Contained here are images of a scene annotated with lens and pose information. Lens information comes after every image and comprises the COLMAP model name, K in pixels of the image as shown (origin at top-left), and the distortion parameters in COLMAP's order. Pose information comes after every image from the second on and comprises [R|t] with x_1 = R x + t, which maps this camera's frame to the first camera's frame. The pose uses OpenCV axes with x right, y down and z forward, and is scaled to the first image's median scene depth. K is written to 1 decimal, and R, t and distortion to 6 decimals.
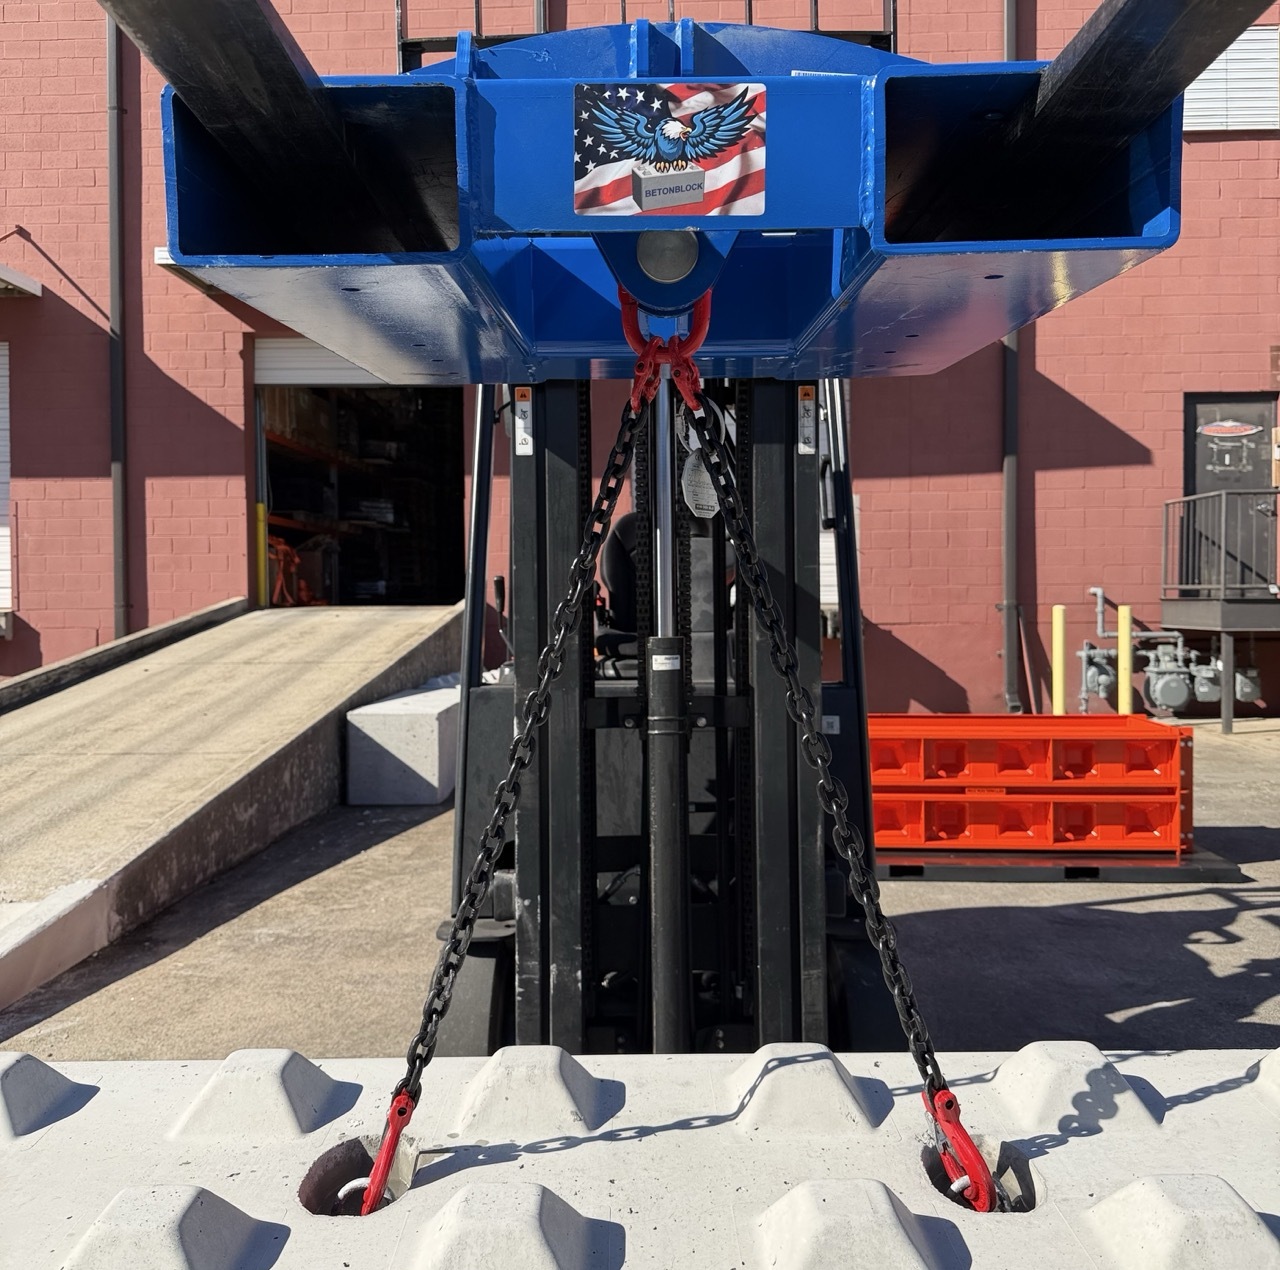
lens RADIAL K [[1174.5, 0, 634.5], [0, 1174.5, 633.1], [0, 0, 1]] dist [0.024144, 0.000000]
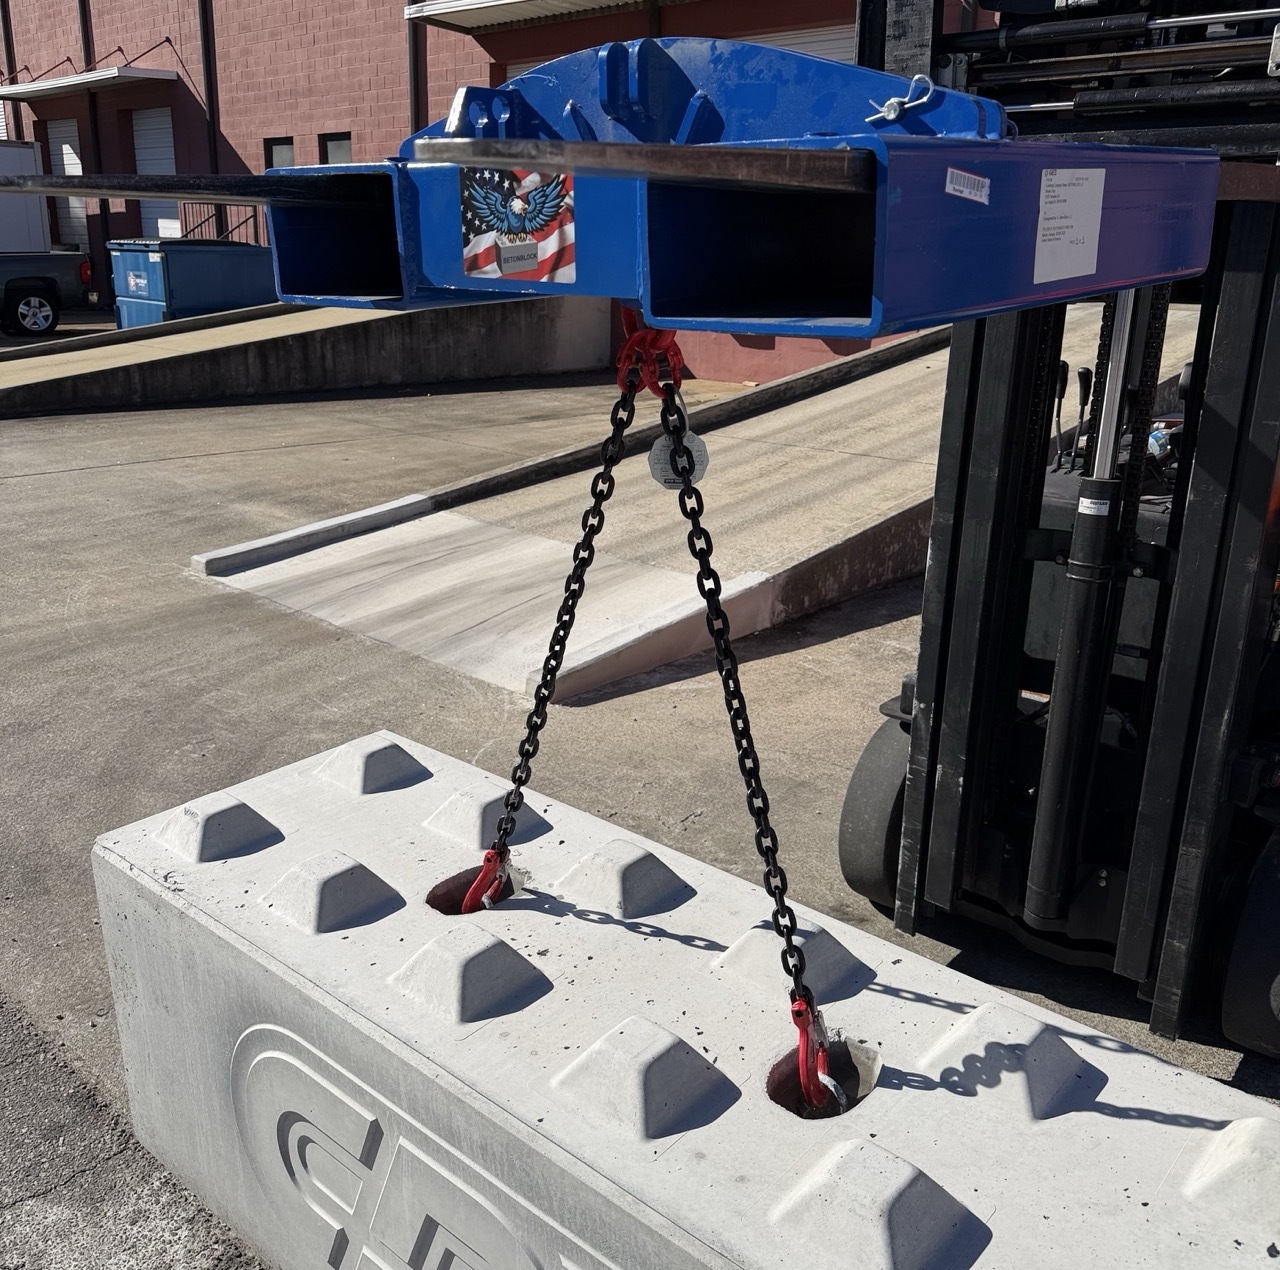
lens RADIAL K [[1174.5, 0, 675.7], [0, 1174.5, 642.3], [0, 0, 1]] dist [0.024144, 0.000000]
pose [[0.765728, 0.231001, -0.600249, 0.374226], [-0.051083, 0.952170, 0.301268, -0.144766], [0.641132, -0.200027, 0.740904, 0.052591]]
